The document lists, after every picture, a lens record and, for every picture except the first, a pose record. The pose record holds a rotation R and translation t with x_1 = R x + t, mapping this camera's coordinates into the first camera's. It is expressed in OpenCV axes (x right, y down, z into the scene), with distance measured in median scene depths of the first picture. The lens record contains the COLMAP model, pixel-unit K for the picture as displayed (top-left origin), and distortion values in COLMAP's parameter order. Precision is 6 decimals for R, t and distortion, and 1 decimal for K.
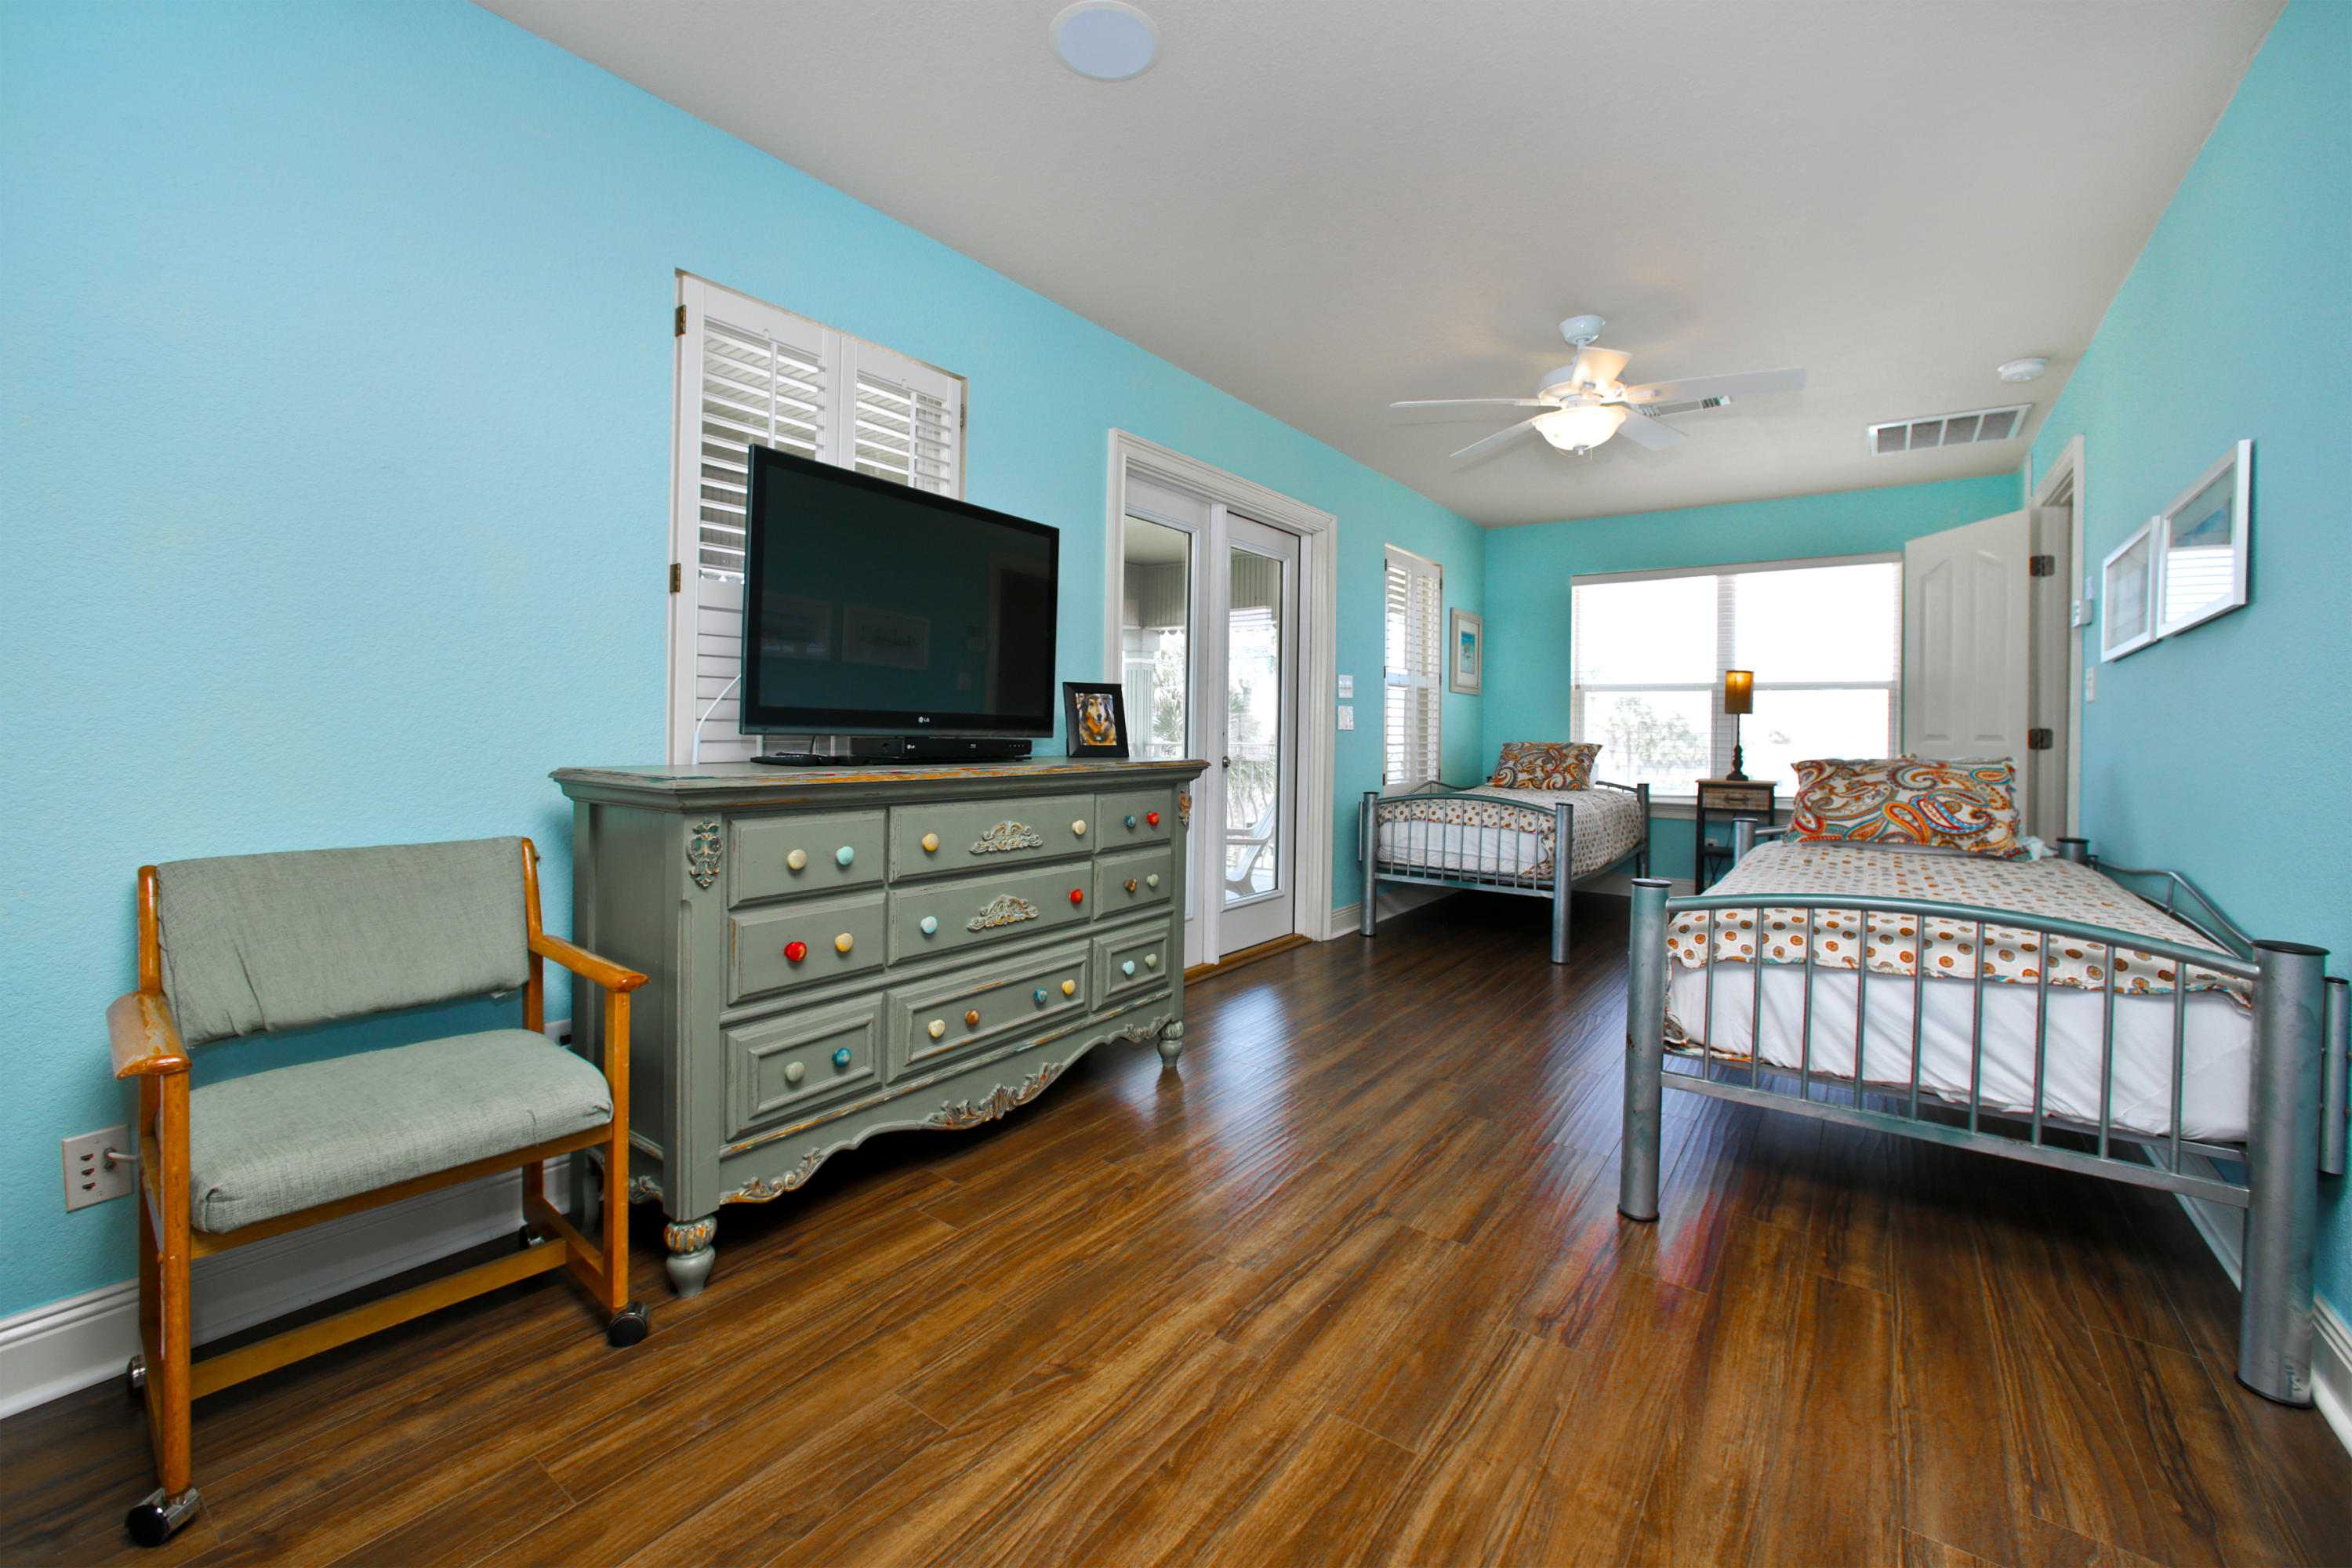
lens RADIAL K [[937.9, 0, 1187.0], [0, 937.9, 770.3], [0, 0, 1]] dist [-0.034895, 0.014177]
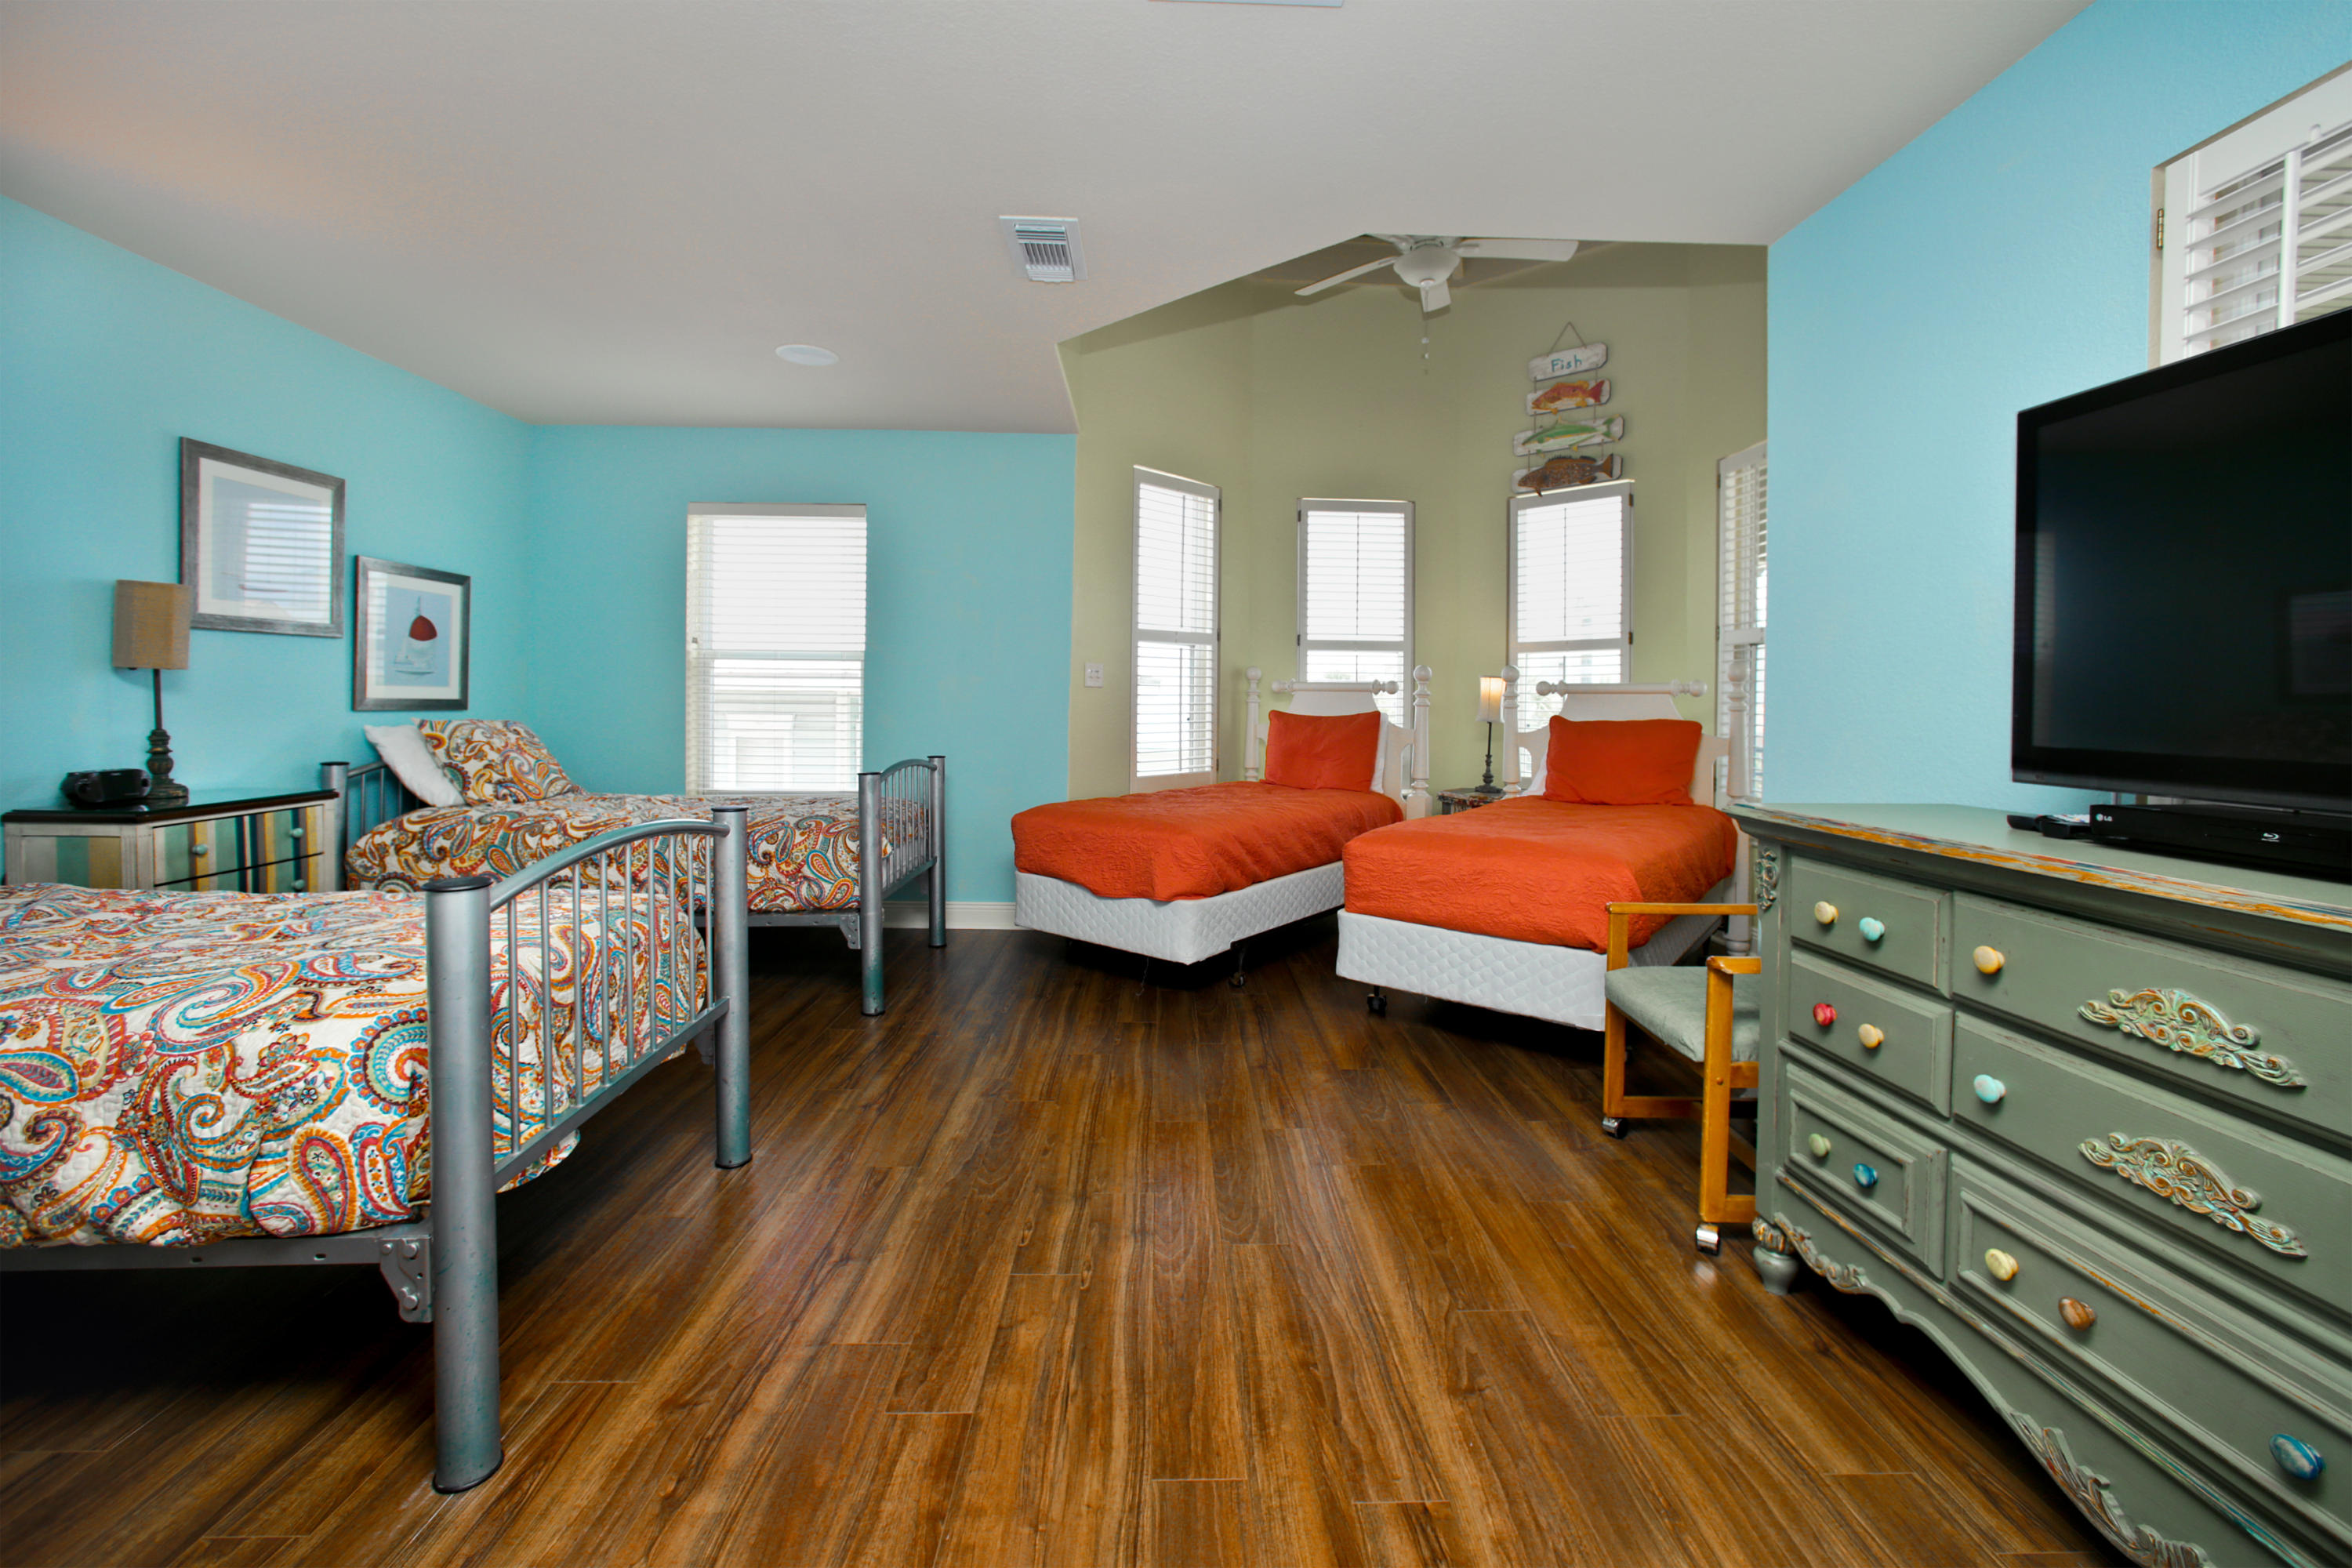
lens RADIAL K [[937.9, 0, 1187.0], [0, 937.9, 770.3], [0, 0, 1]] dist [-0.034895, 0.014177]
pose [[-0.782520, 0.020277, -0.622295, 0.603538], [-0.051298, 0.993972, 0.096893, -0.094261], [0.620508, 0.107743, -0.776763, 1.251846]]
